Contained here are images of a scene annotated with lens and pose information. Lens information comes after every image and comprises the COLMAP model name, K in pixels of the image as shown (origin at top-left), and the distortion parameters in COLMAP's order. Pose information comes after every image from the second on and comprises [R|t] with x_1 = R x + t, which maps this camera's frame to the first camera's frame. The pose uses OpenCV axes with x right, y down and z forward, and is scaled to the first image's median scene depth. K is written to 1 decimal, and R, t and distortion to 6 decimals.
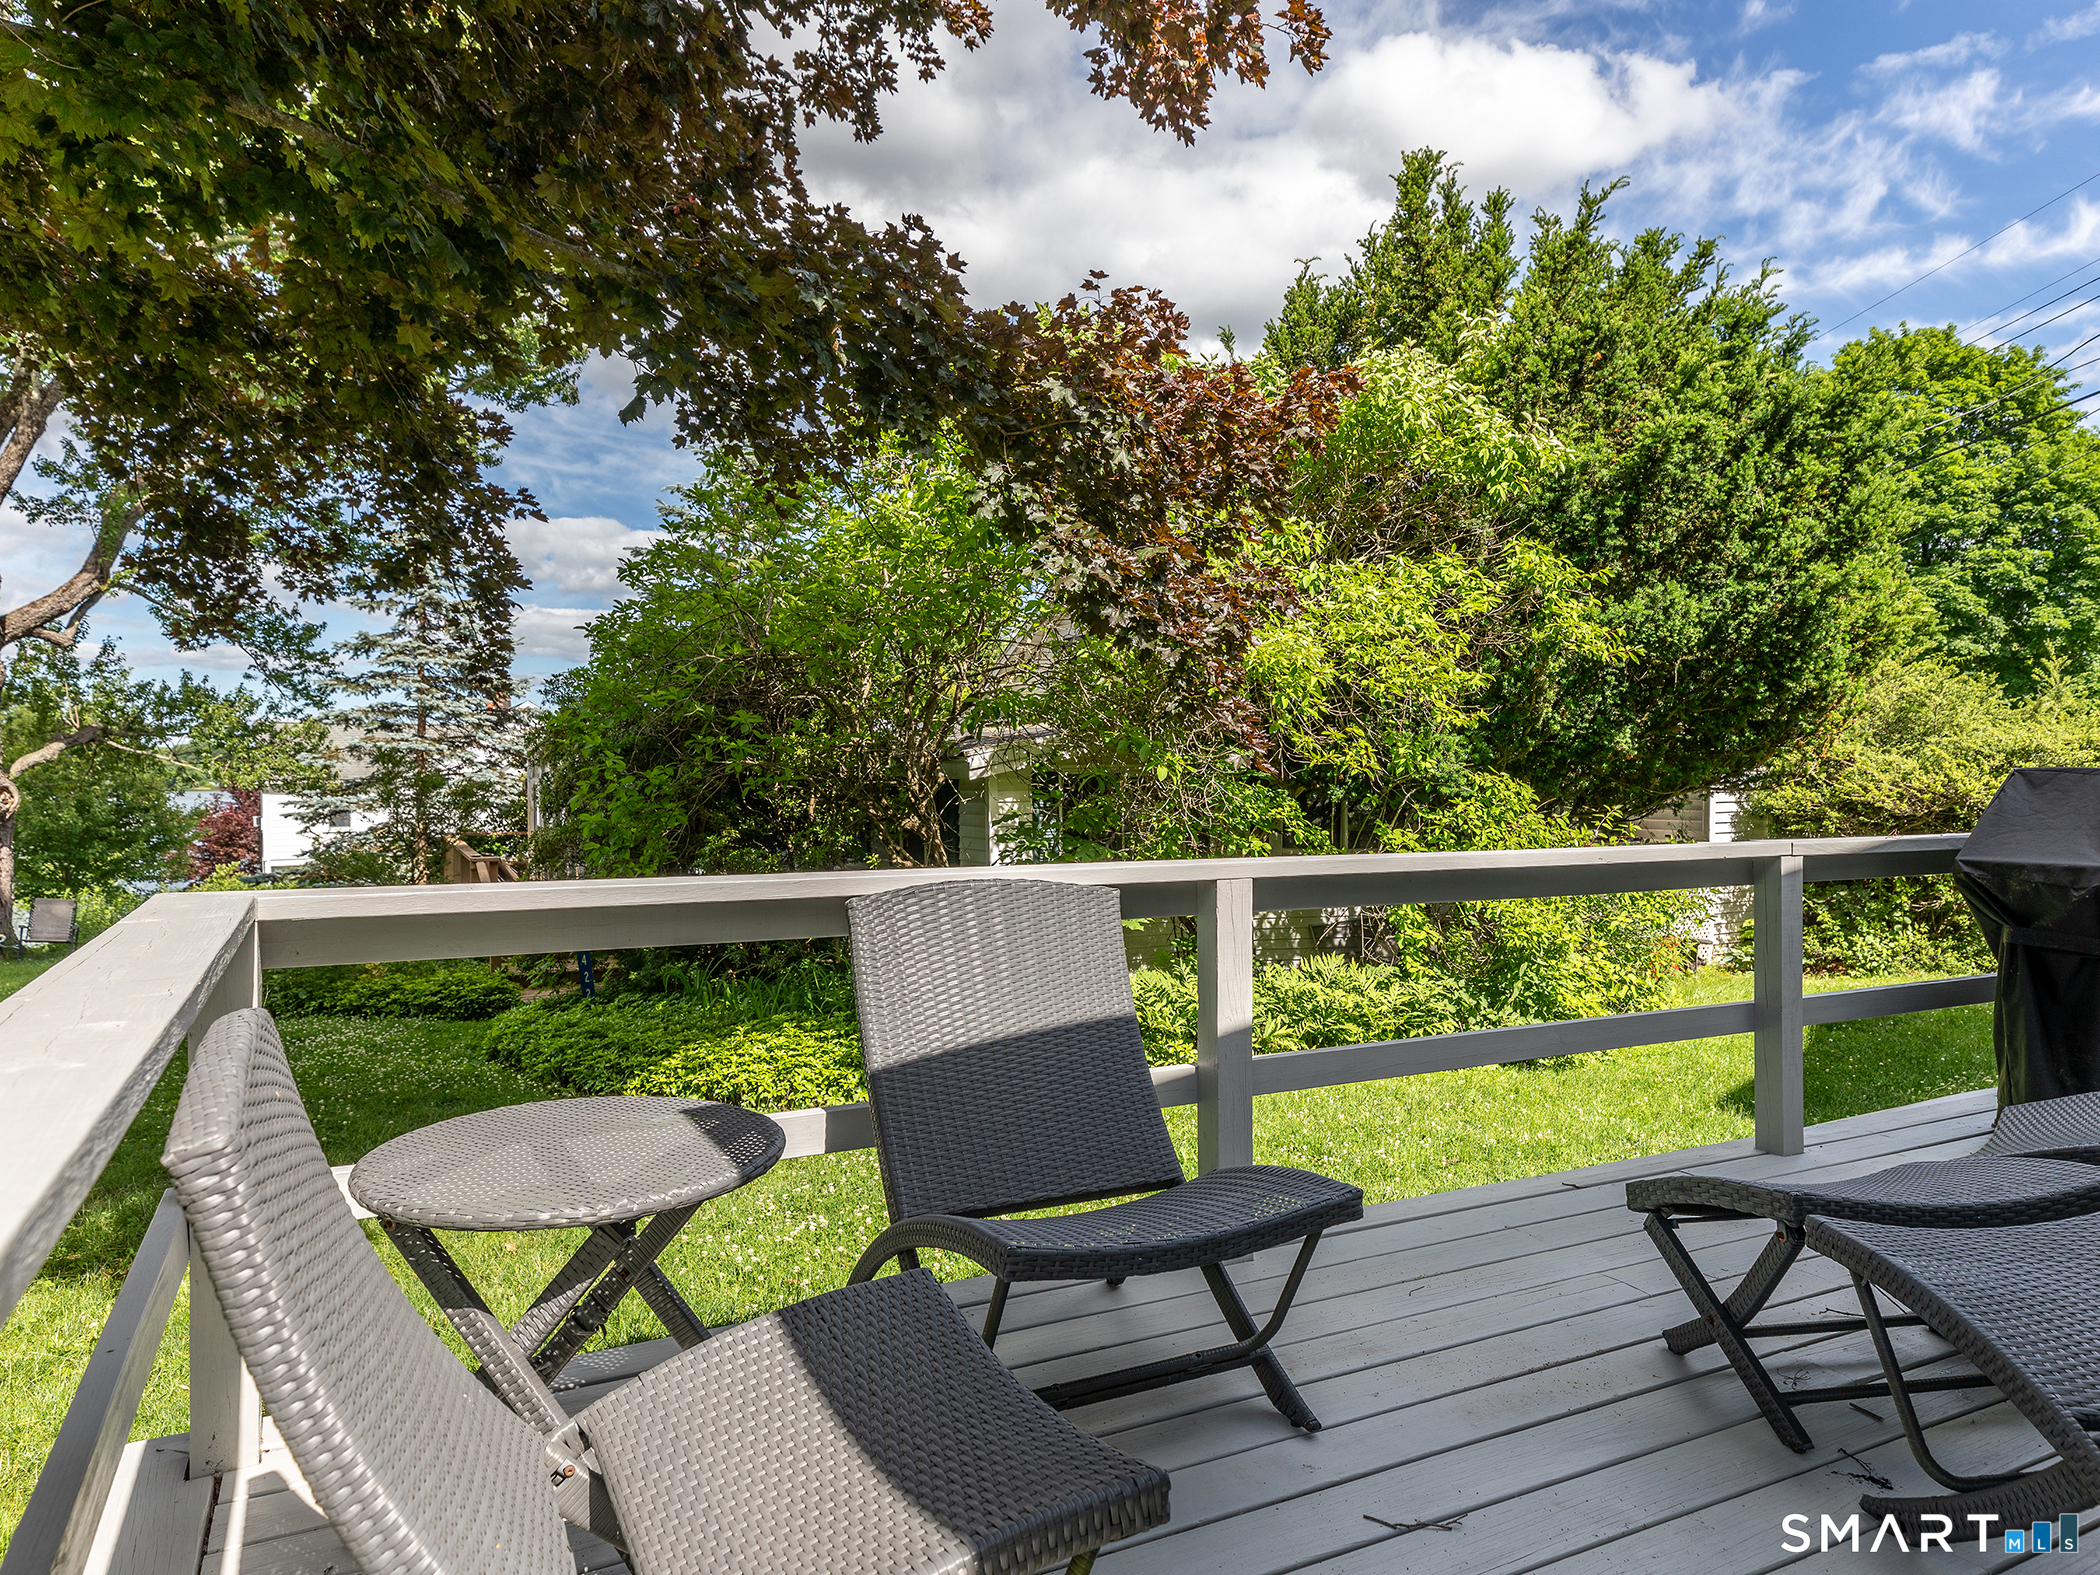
lens RADIAL K [[1369.6, 0, 1047.9], [0, 1369.6, 777.2], [0, 0, 1]] dist [-0.003180, -0.000683]
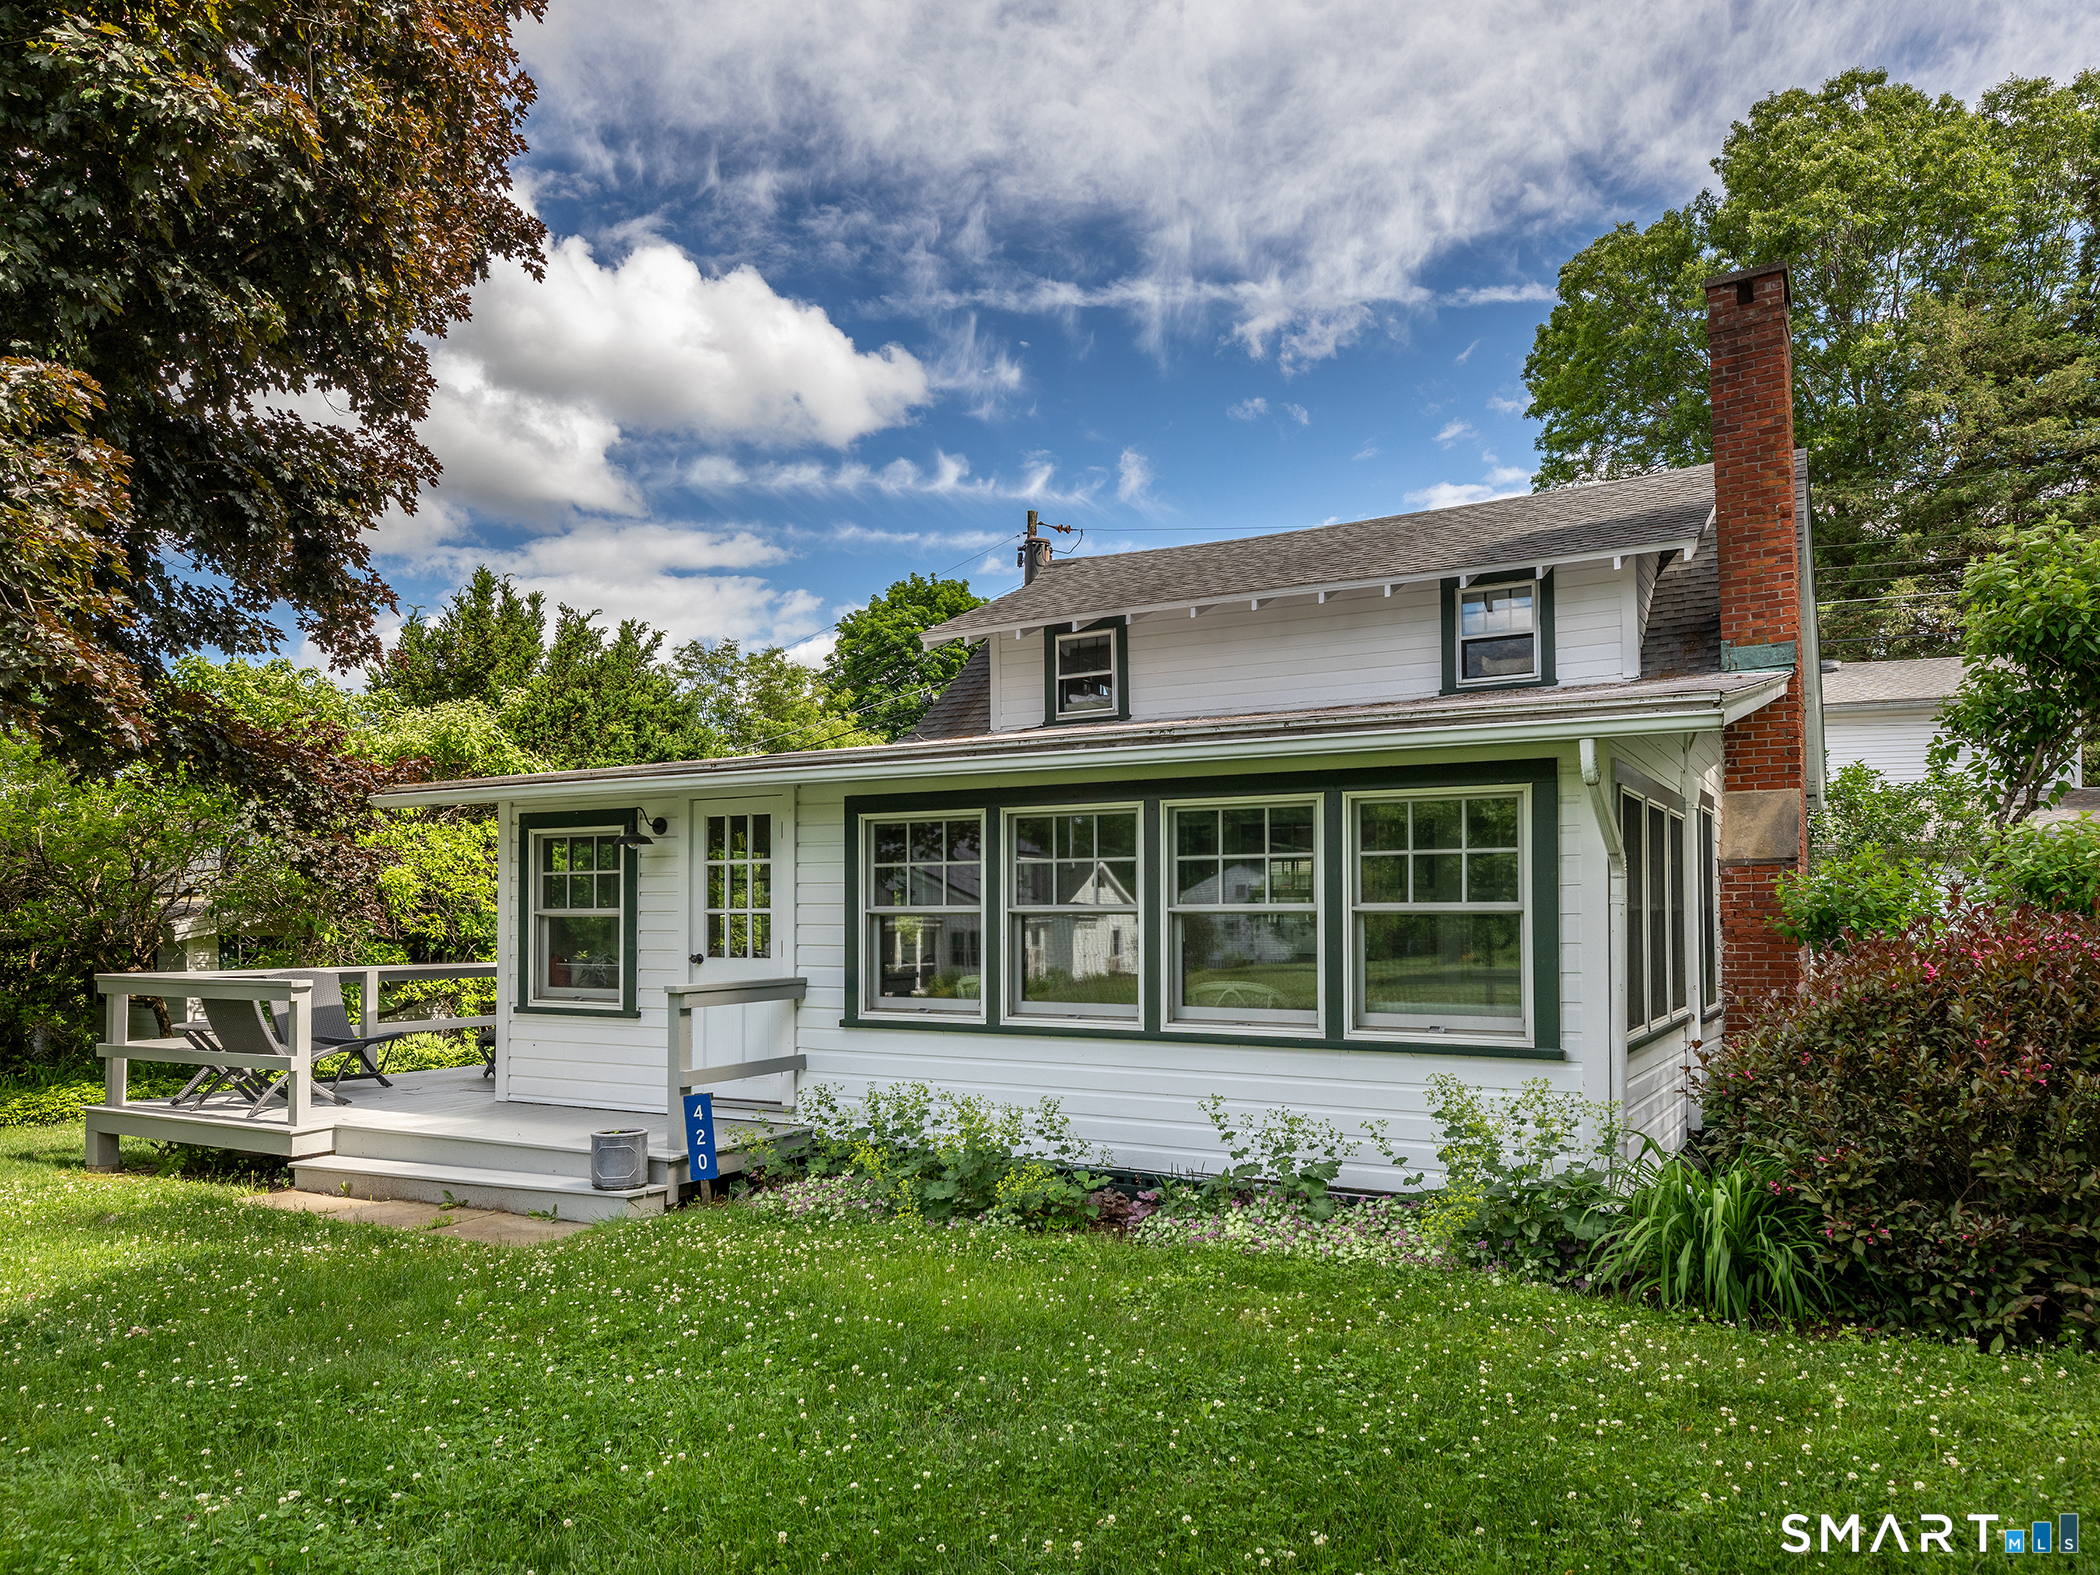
lens RADIAL K [[1460.9, 0, 1051.3], [0, 1460.9, 903.3], [0, 0, 1]] dist [0.000619, -0.001596]
pose [[0.836271, 0.003655, 0.548304, -0.170273], [0.006085, 0.999854, -0.015946, -0.011028], [-0.548282, 0.016672, 0.836127, -1.130314]]
